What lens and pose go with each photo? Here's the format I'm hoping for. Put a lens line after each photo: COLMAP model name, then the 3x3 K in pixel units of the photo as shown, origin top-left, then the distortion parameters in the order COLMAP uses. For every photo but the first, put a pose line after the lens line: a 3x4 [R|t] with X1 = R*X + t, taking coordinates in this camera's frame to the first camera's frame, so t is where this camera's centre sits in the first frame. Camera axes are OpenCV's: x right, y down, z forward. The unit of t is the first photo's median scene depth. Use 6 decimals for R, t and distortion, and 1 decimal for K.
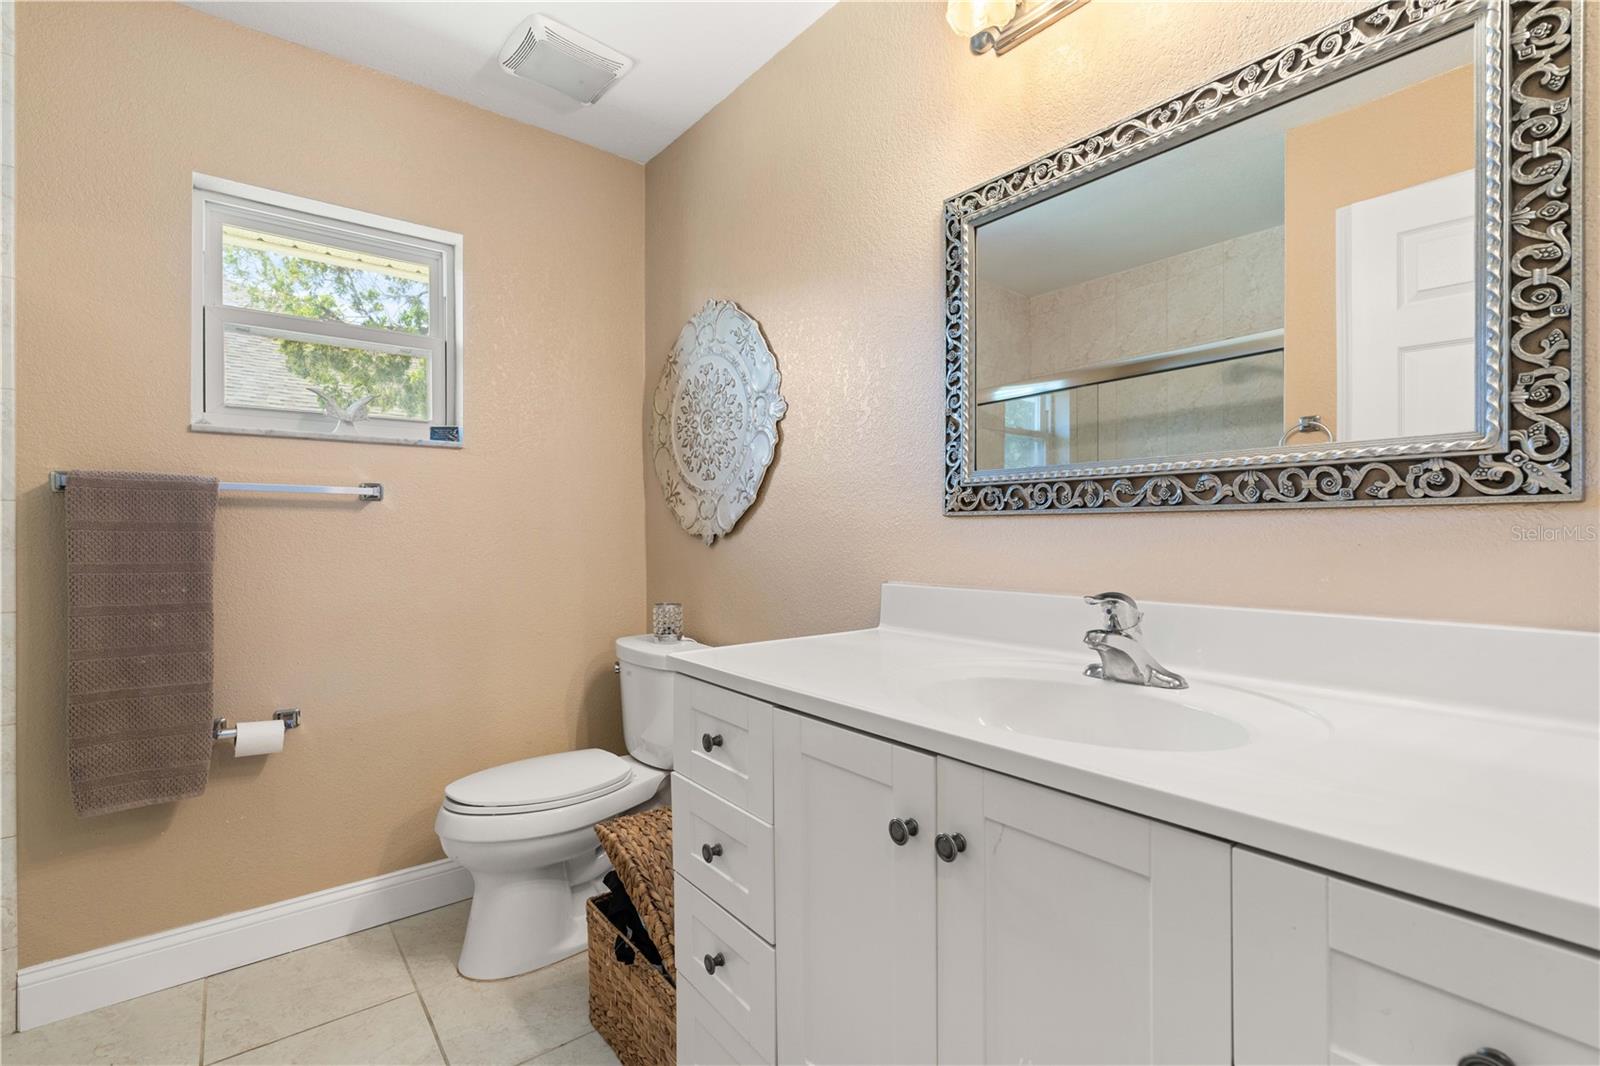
lens RADIAL K [[721.8, 0, 799.9], [0, 721.8, 532.4], [0, 0, 1]] dist [-0.011570, 0.003378]
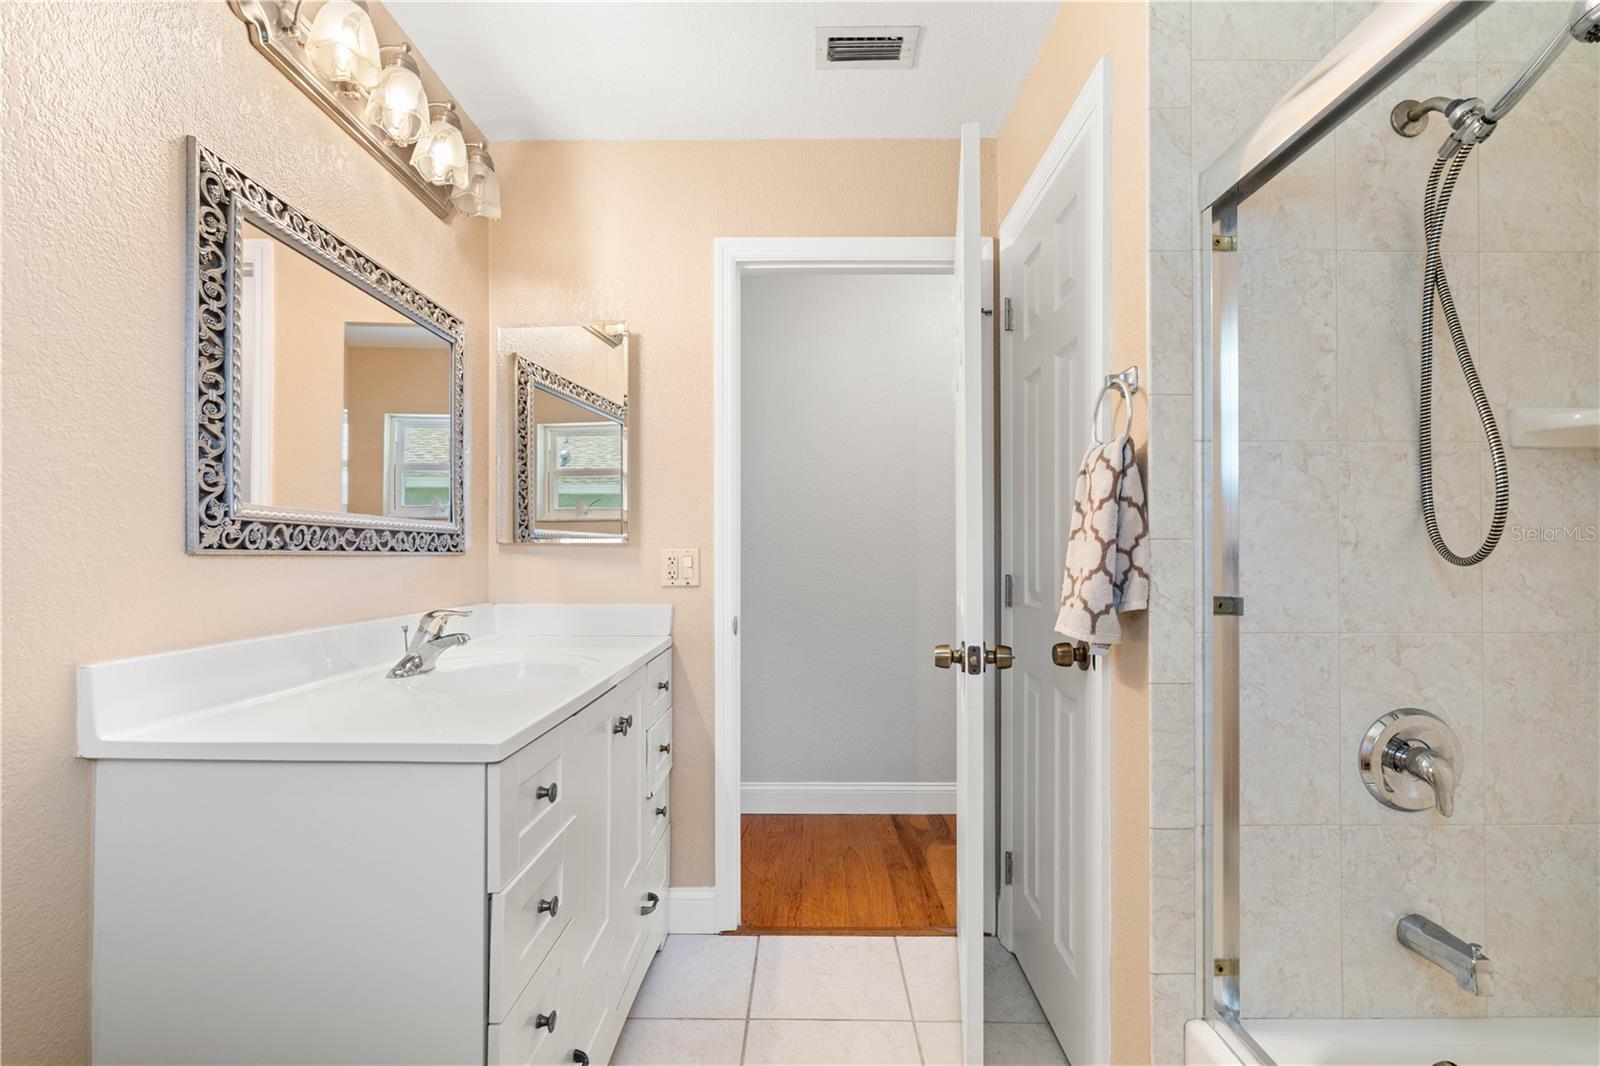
lens RADIAL K [[721.8, 0, 800.6], [0, 721.8, 545.9], [0, 0, 1]] dist [-0.011570, 0.003378]
pose [[-0.777927, 0.016190, 0.628146, -0.869498], [0.008989, 0.999852, -0.014638, -0.017100], [-0.628290, -0.005740, -0.777958, 1.353910]]
